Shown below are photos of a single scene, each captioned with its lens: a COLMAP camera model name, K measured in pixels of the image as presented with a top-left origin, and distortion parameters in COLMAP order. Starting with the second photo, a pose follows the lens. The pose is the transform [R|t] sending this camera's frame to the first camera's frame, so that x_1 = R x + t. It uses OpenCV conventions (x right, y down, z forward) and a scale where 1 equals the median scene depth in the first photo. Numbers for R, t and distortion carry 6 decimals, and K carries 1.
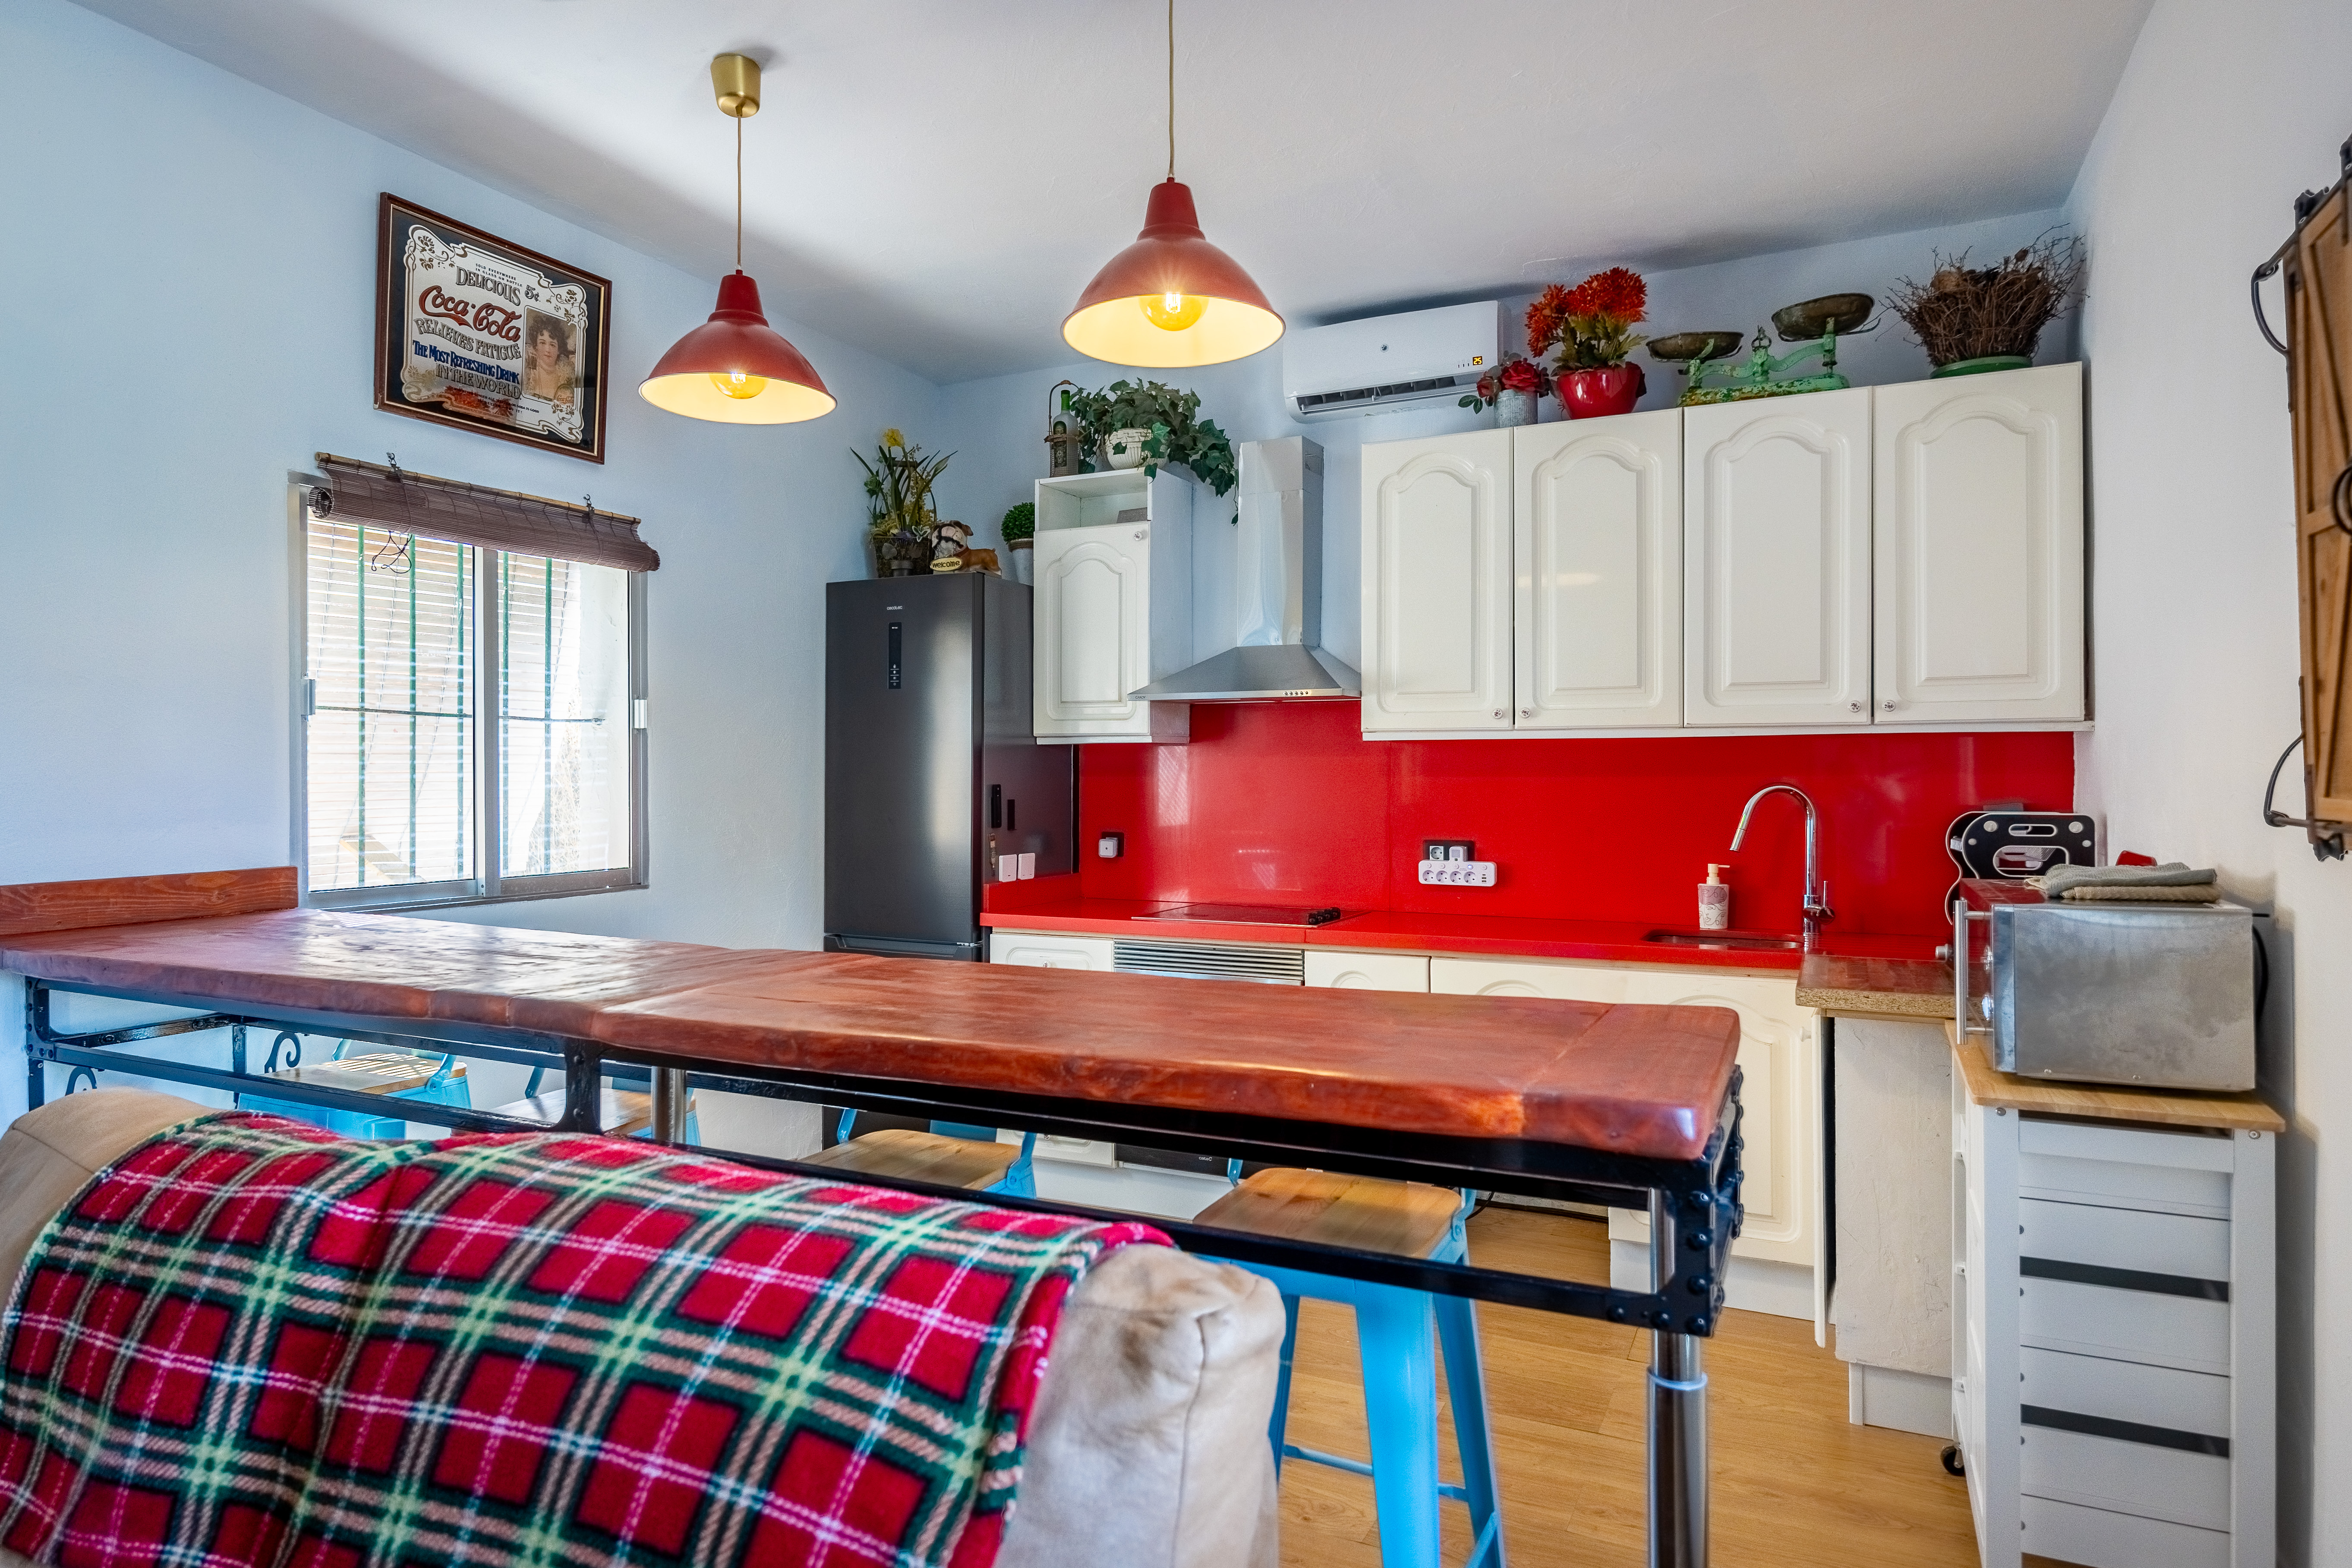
lens RADIAL K [[1312.6, 0, 1165.6], [0, 1312.6, 768.3], [0, 0, 1]] dist [-0.001146, 0.000709]
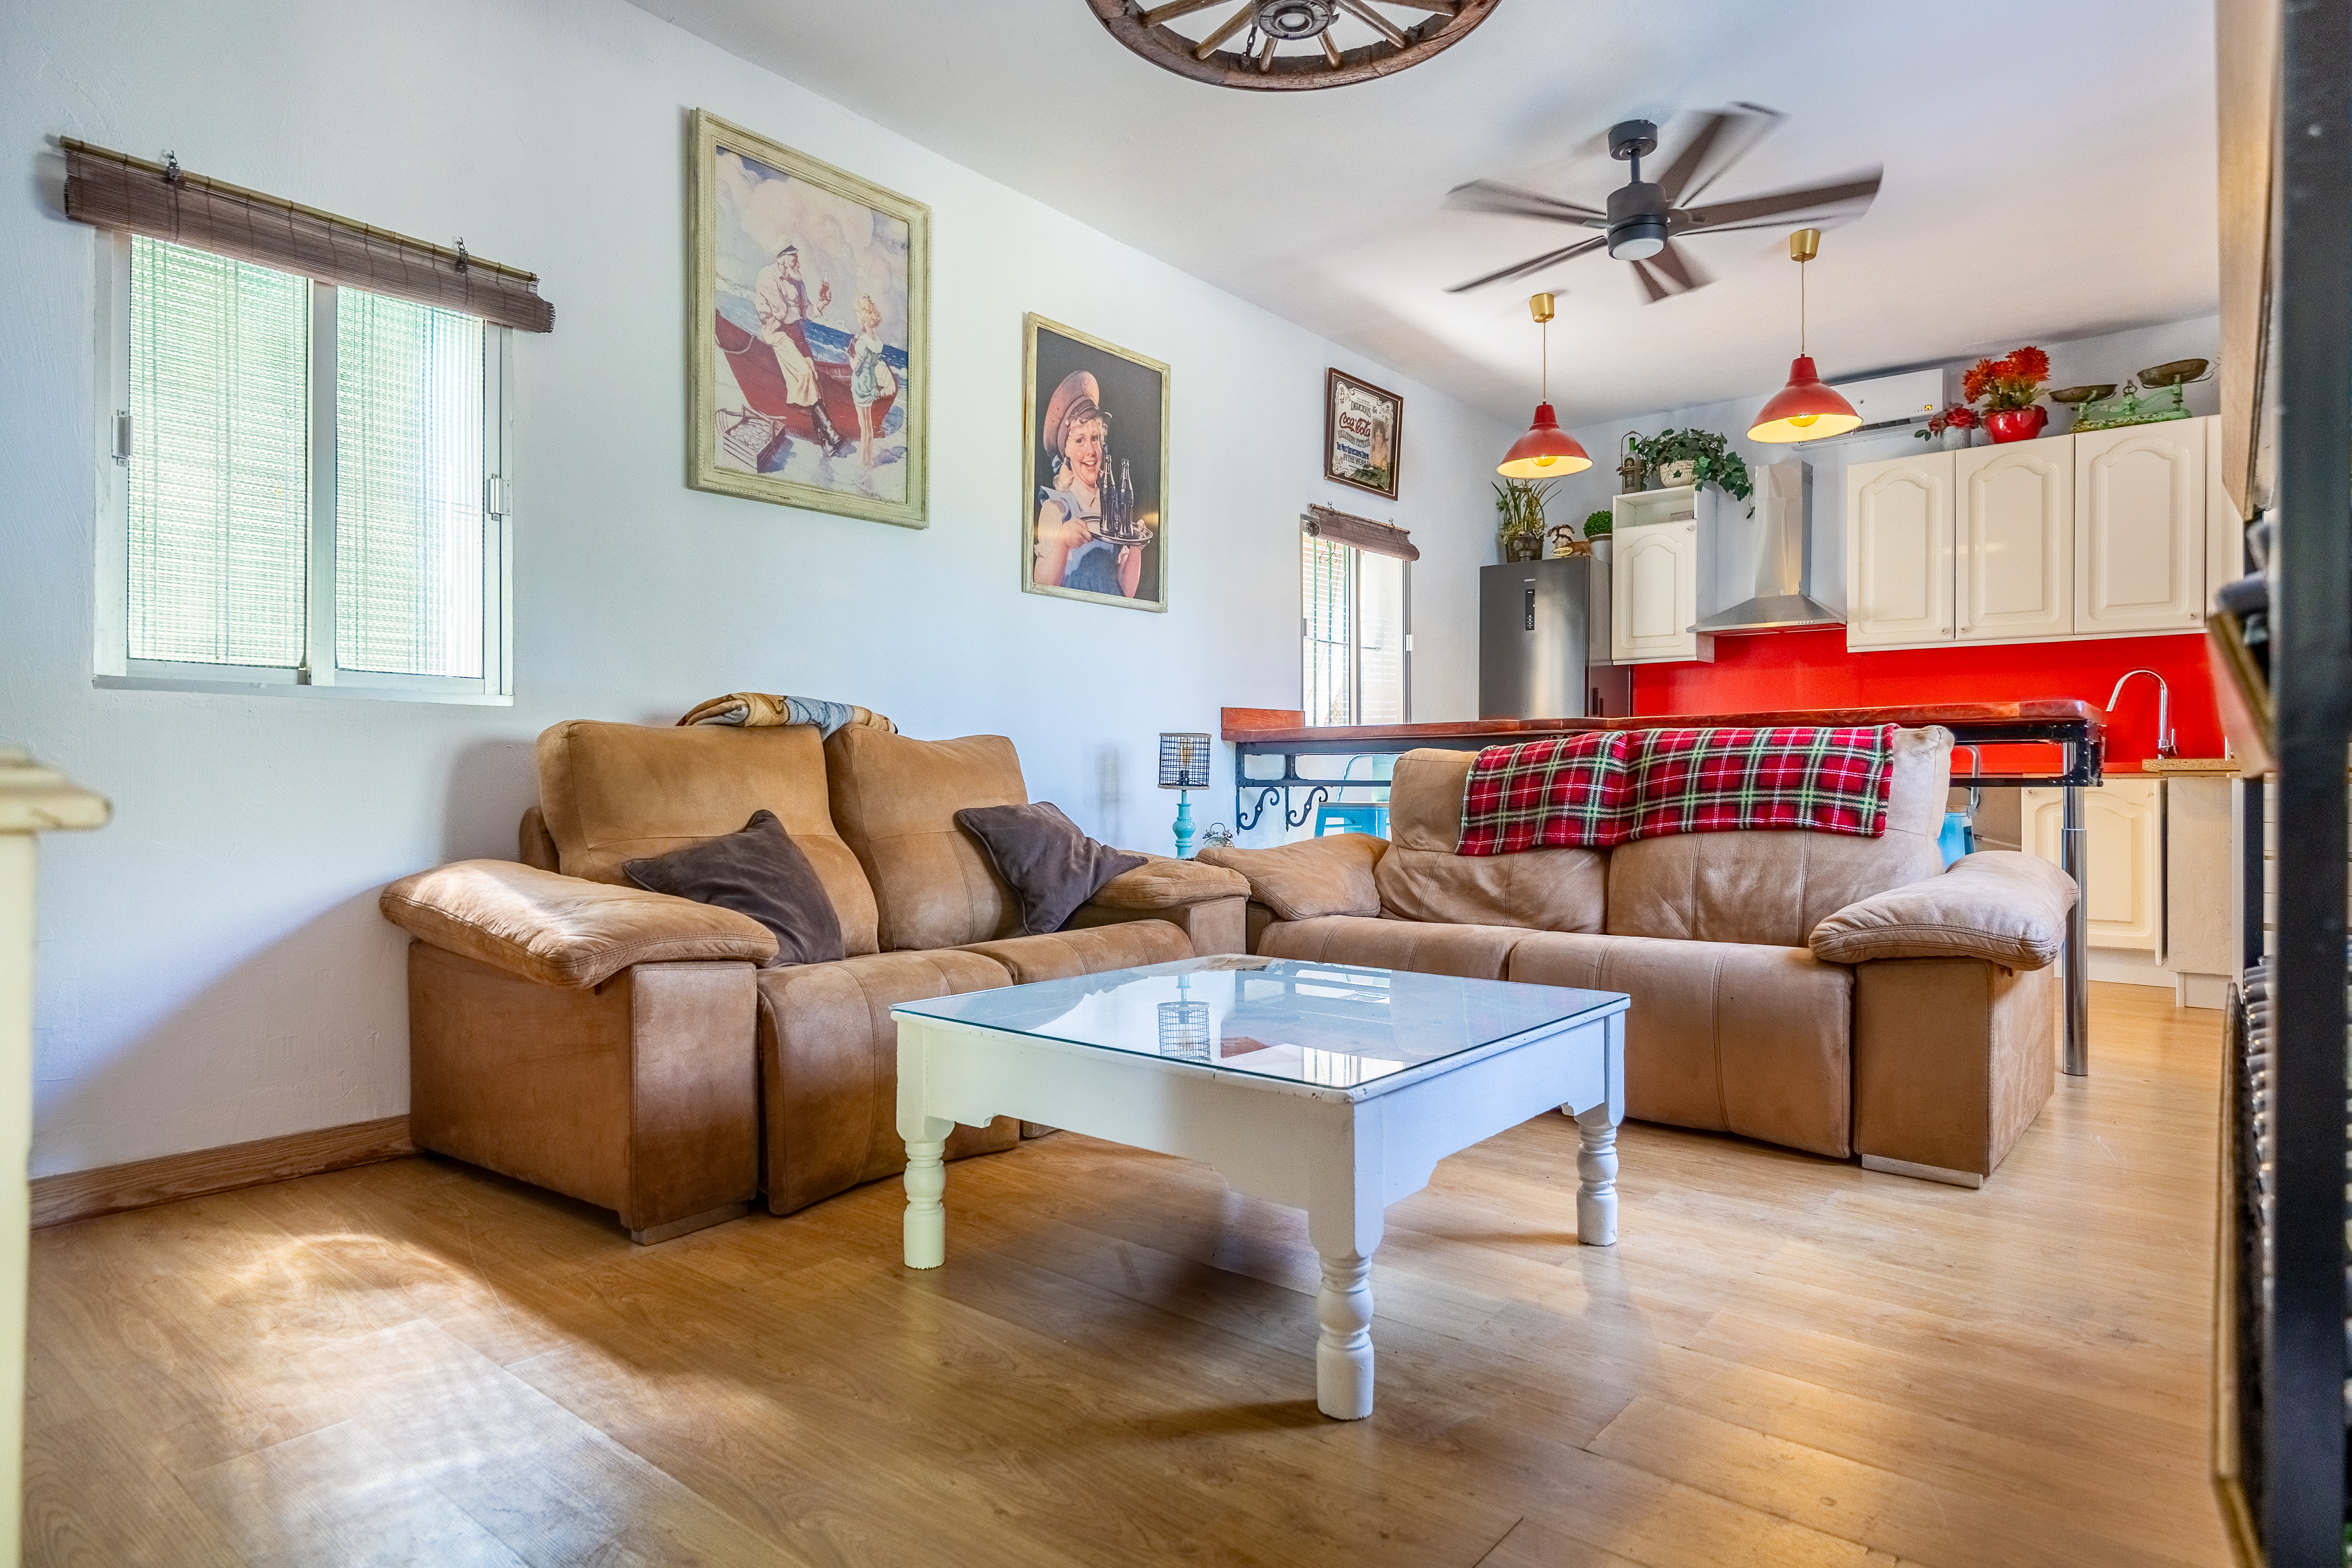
lens RADIAL K [[1312.6, 0, 1198.0], [0, 1312.6, 789.4], [0, 0, 1]] dist [-0.001146, 0.000709]
pose [[0.978234, -0.001229, -0.207500, -0.308676], [0.004250, 0.999891, 0.014111, 0.127087], [0.207460, -0.014686, 0.978133, -0.765110]]
